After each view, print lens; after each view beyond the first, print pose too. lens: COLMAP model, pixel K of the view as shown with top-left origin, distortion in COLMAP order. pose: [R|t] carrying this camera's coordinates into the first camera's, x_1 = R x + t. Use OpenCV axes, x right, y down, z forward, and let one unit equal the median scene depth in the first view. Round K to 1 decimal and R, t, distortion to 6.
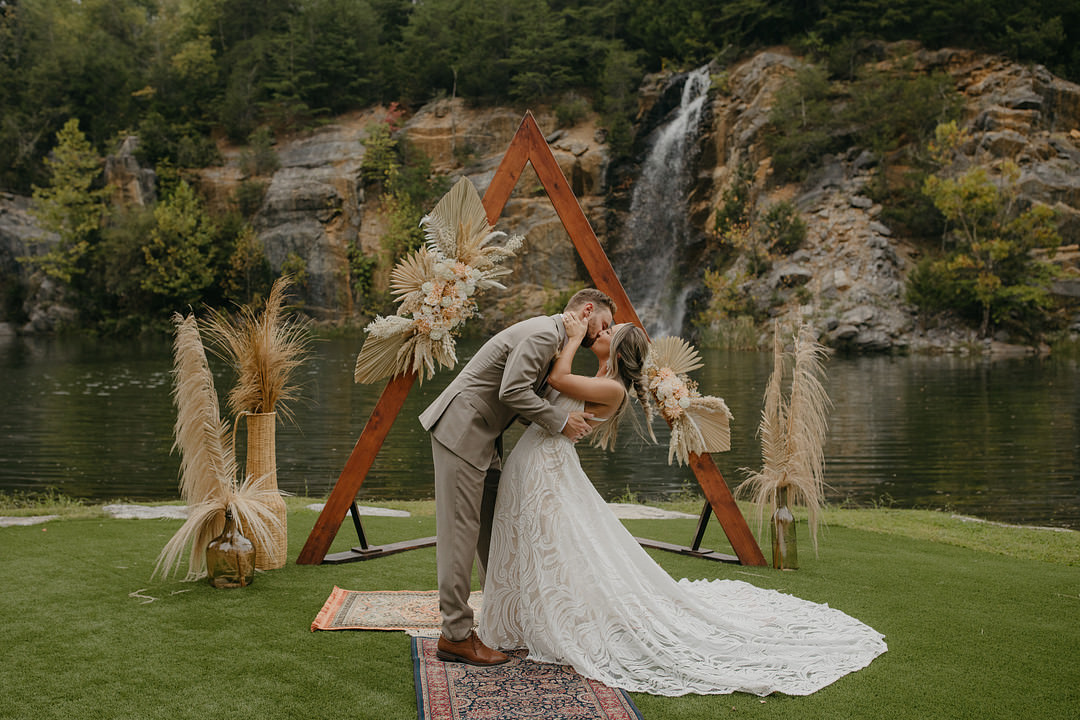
lens RADIAL K [[1075.0, 0, 499.5], [0, 1075.0, 388.2], [0, 0, 1]] dist [-0.007279, 0.008965]
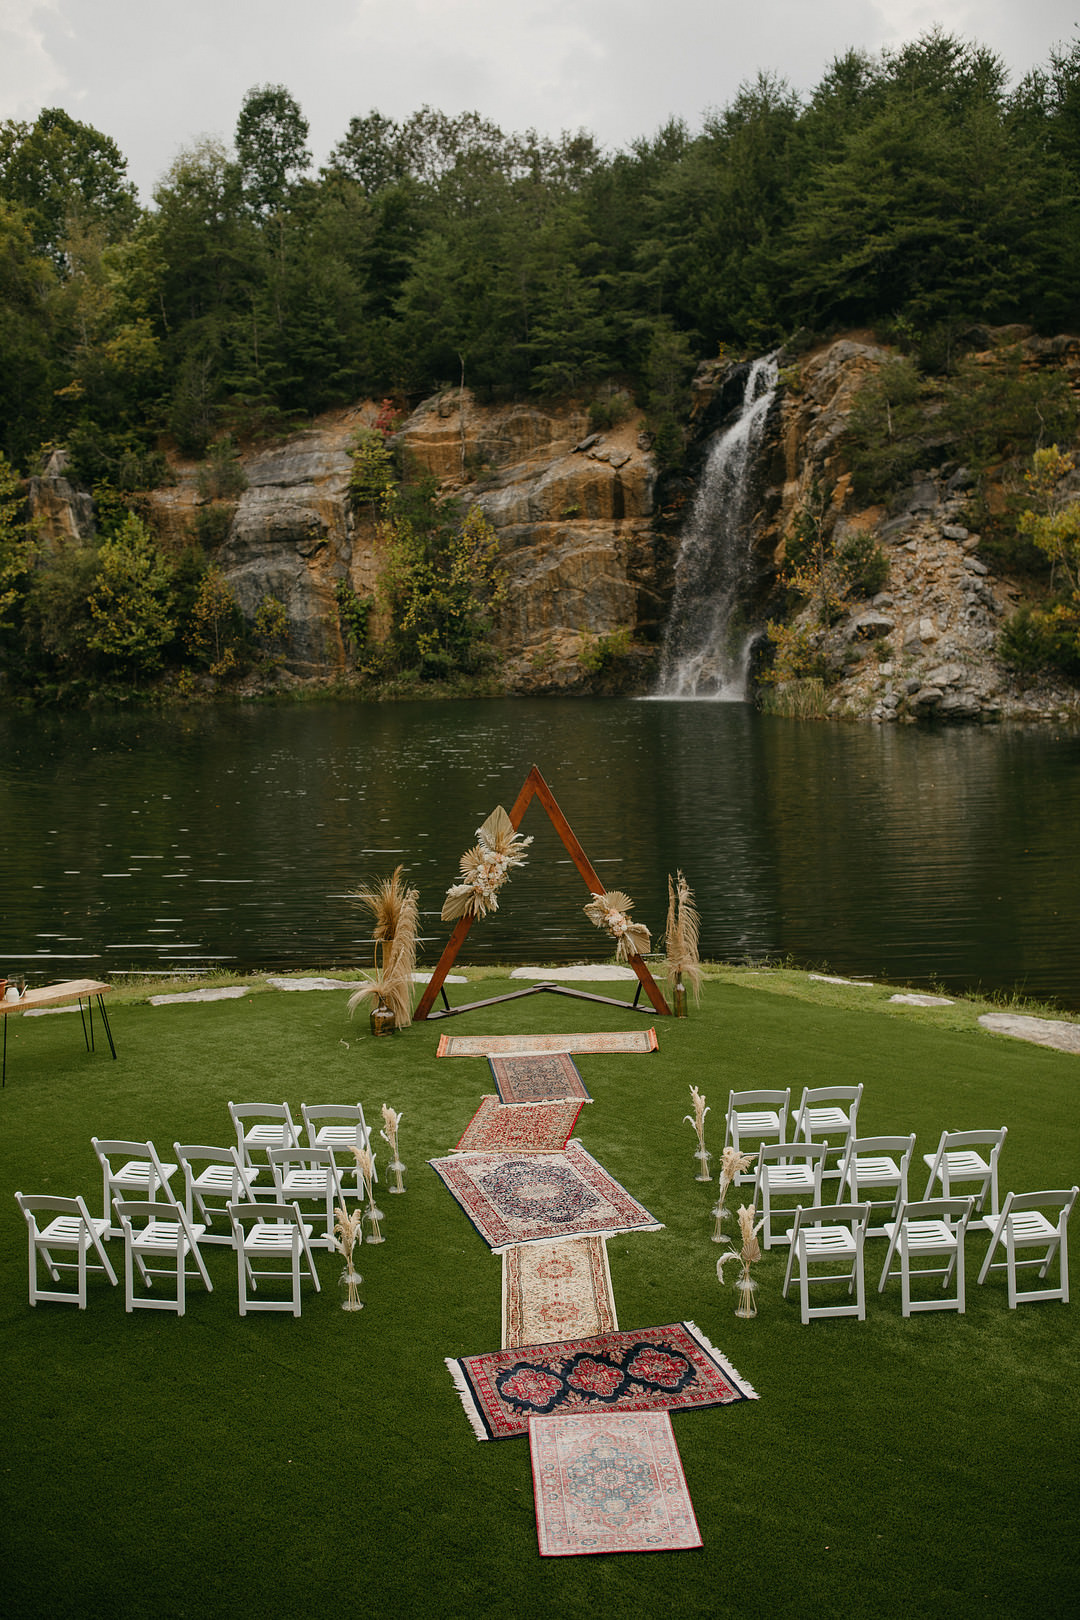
lens RADIAL K [[1612.7, 0, 535.2], [0, 1612.7, 853.2], [0, 0, 1]] dist [0.000392, 0.008262]
pose [[0.999659, -0.026096, -0.000247, 0.003924], [0.025979, 0.994216, 0.104211, -0.060458], [-0.002474, -0.104182, 0.994555, -0.256374]]
